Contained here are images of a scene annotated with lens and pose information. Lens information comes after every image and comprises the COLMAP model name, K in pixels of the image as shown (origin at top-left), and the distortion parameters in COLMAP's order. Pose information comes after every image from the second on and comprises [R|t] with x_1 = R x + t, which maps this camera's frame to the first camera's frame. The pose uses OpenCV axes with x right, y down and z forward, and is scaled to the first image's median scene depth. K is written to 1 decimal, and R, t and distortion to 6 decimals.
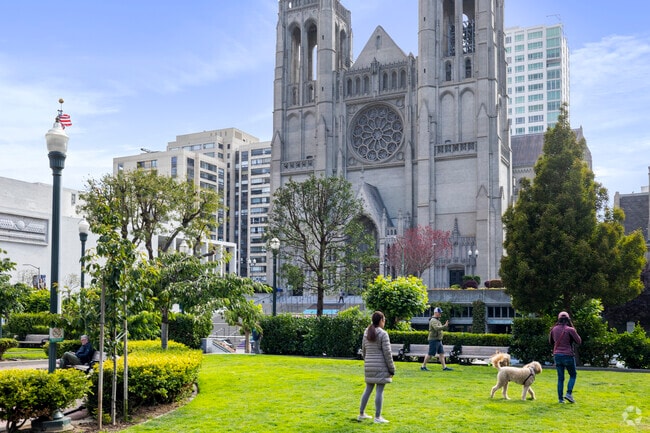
lens RADIAL K [[651.0, 0, 325.0], [0, 651.0, 216.5], [0, 0, 1]] dist [0.118687, -0.001374]
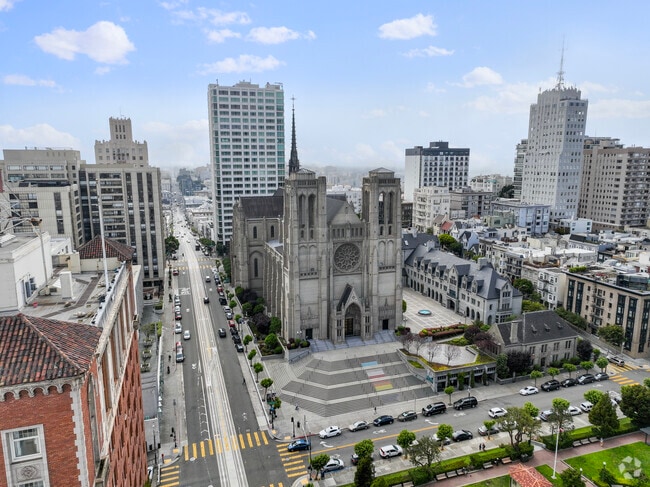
lens RADIAL K [[468.1, 0, 325.0], [0, 468.1, 243.5], [0, 0, 1]] dist [0.000915, 0.000846]
pose [[0.721916, -0.131526, 0.679366, -0.438306], [-0.080782, 0.959039, 0.271512, -0.256471], [-0.687249, -0.250890, 0.681721, 0.030183]]
